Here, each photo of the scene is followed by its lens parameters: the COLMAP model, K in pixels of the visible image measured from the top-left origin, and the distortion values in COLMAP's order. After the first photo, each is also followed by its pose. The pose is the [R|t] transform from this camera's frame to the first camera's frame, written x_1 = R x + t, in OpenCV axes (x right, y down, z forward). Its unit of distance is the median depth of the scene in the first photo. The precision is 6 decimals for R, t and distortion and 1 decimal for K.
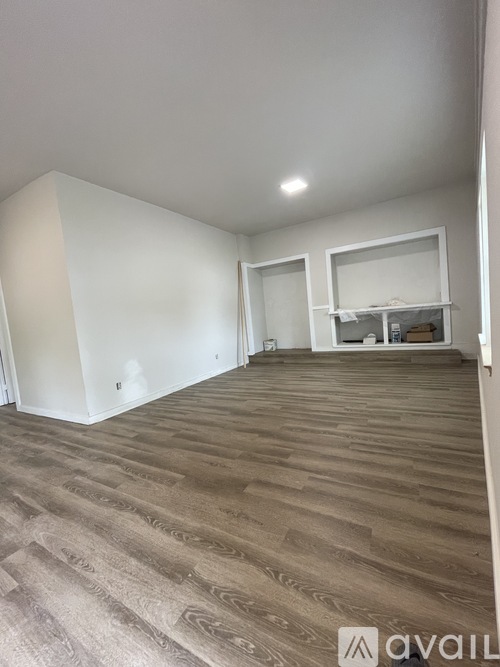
lens RADIAL K [[268.9, 0, 249.6], [0, 268.9, 336.7], [0, 0, 1]] dist [0.000277, -0.000151]
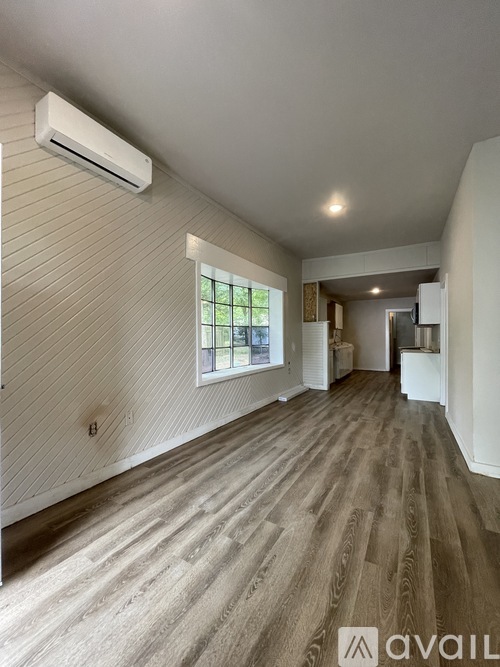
lens RADIAL K [[268.9, 0, 249.4], [0, 268.9, 334.8], [0, 0, 1]] dist [0.000277, -0.000151]
pose [[-0.032417, 0.081479, -0.996148, 0.184979], [-0.062896, 0.994530, 0.083394, -0.097849], [0.997493, 0.065357, -0.027115, 0.558993]]
